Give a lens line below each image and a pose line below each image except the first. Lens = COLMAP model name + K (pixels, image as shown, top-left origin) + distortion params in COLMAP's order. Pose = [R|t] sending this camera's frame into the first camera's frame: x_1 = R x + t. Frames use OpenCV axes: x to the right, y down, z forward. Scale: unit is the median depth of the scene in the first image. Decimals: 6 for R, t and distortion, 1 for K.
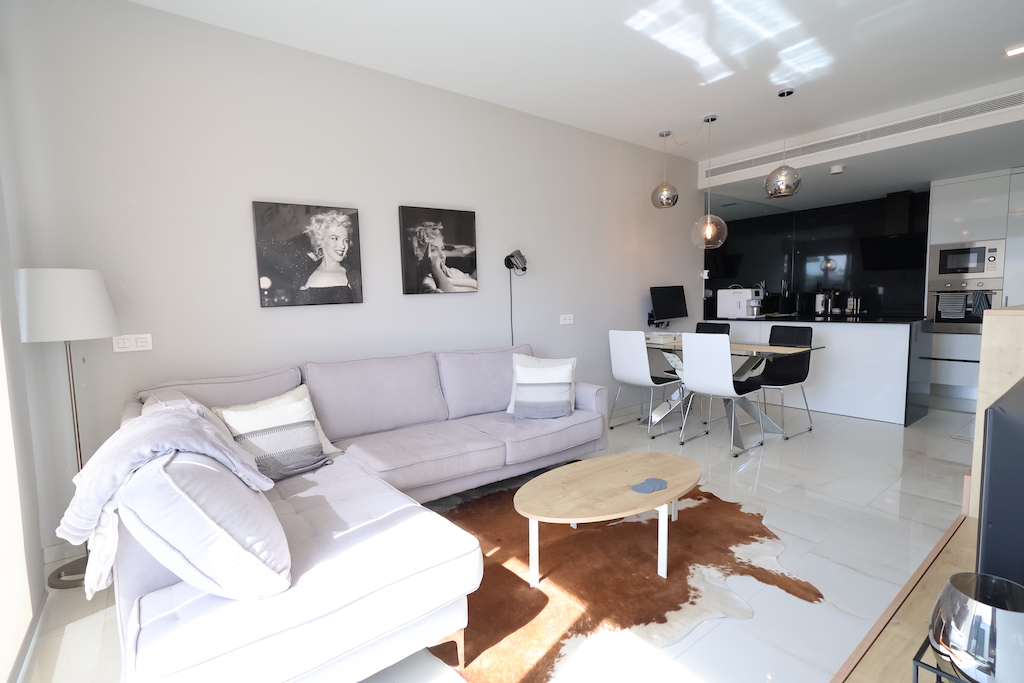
lens RADIAL K [[476.2, 0, 512.9], [0, 476.2, 342.4], [0, 0, 1]] dist [-0.001507, 0.000946]
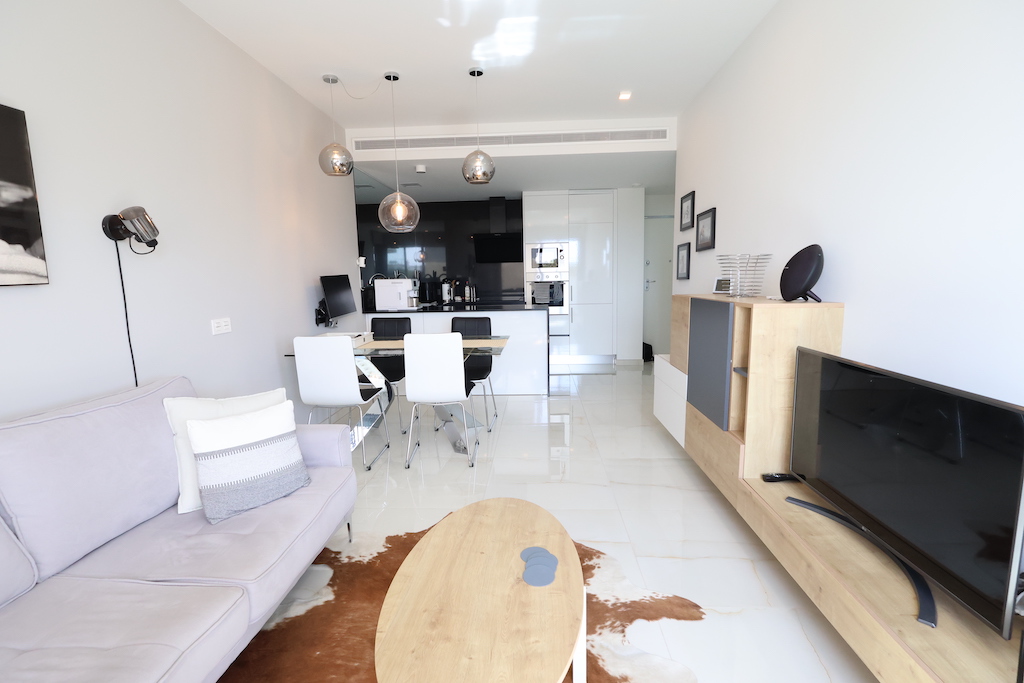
lens RADIAL K [[476.2, 0, 512.9], [0, 476.2, 342.4], [0, 0, 1]] dist [-0.001507, 0.000946]
pose [[0.649910, -0.093901, 0.754188, -0.121252], [0.073469, 0.995453, 0.060629, -0.037095], [-0.756452, 0.016007, 0.653854, 0.289108]]
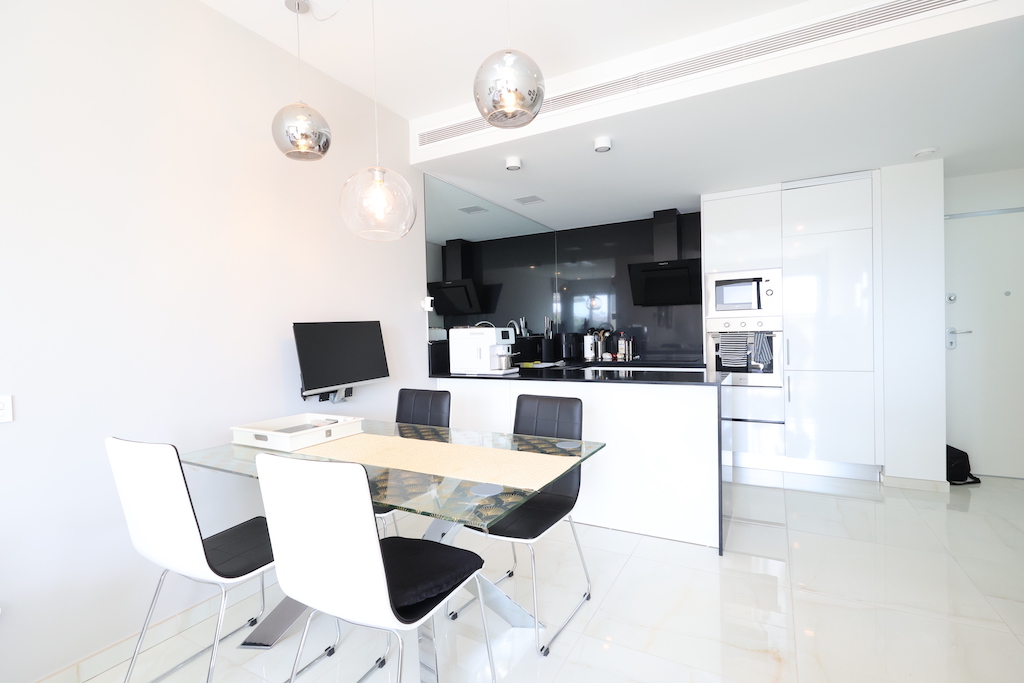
lens RADIAL K [[475.7, 0, 512.0], [0, 475.7, 341.5], [0, 0, 1]] dist [0.001358, 0.000916]
pose [[0.915132, -0.004315, 0.403131, 0.341055], [0.037167, 0.996587, -0.073704, -0.060476], [-0.401437, 0.082432, 0.912169, 0.536530]]
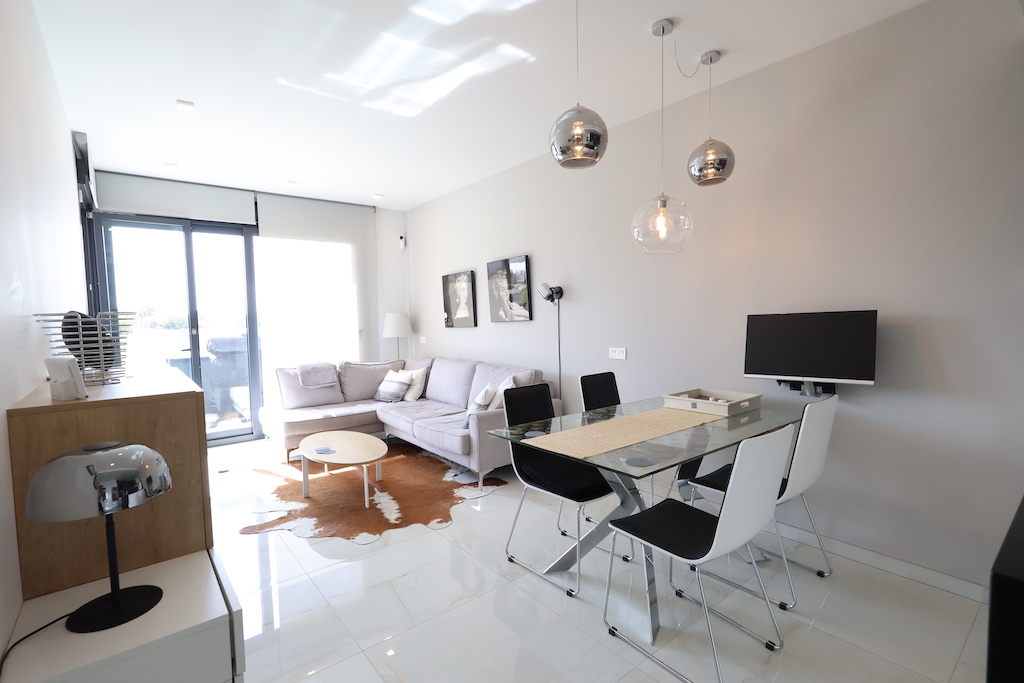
lens RADIAL K [[475.5, 0, 512.7], [0, 475.5, 340.0], [0, 0, 1]] dist [-0.001692, 0.000847]
pose [[0.026514, 0.073464, -0.996945, 0.980304], [-0.072721, 0.994795, 0.071371, -0.122268], [0.997000, 0.070607, 0.031718, 0.805609]]
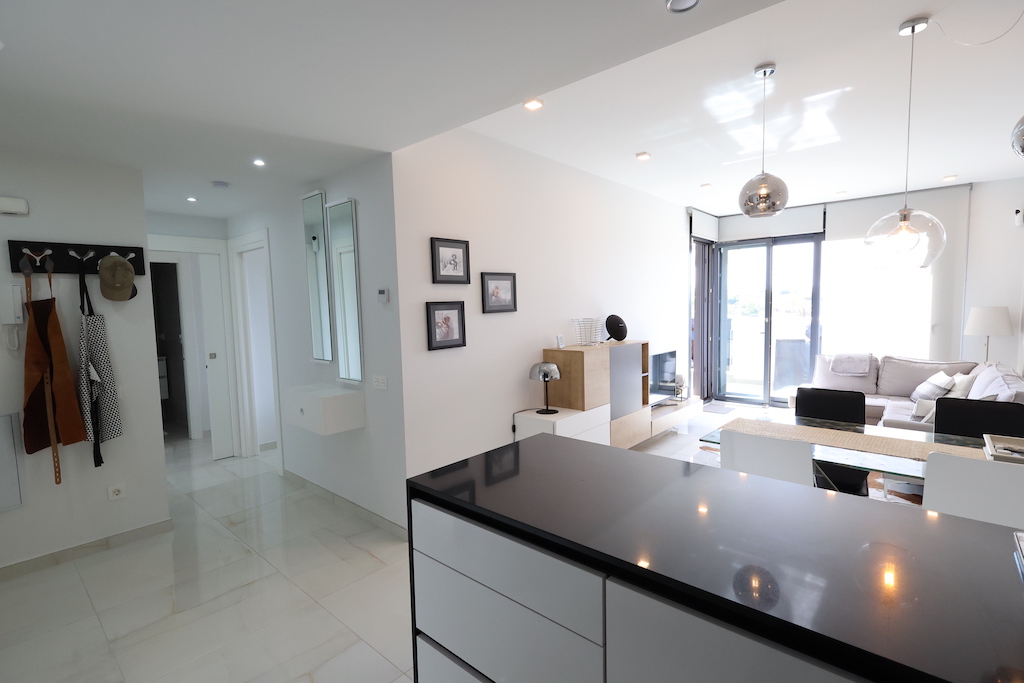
lens RADIAL K [[480.5, 0, 512.0], [0, 480.5, 341.5], [0, 0, 1]] dist [-0.000077, 0.000361]
pose [[-0.980337, 0.055873, -0.189257, 0.945837], [0.023688, 0.985463, 0.168231, -0.220686], [0.195905, 0.160440, -0.967409, 1.448876]]
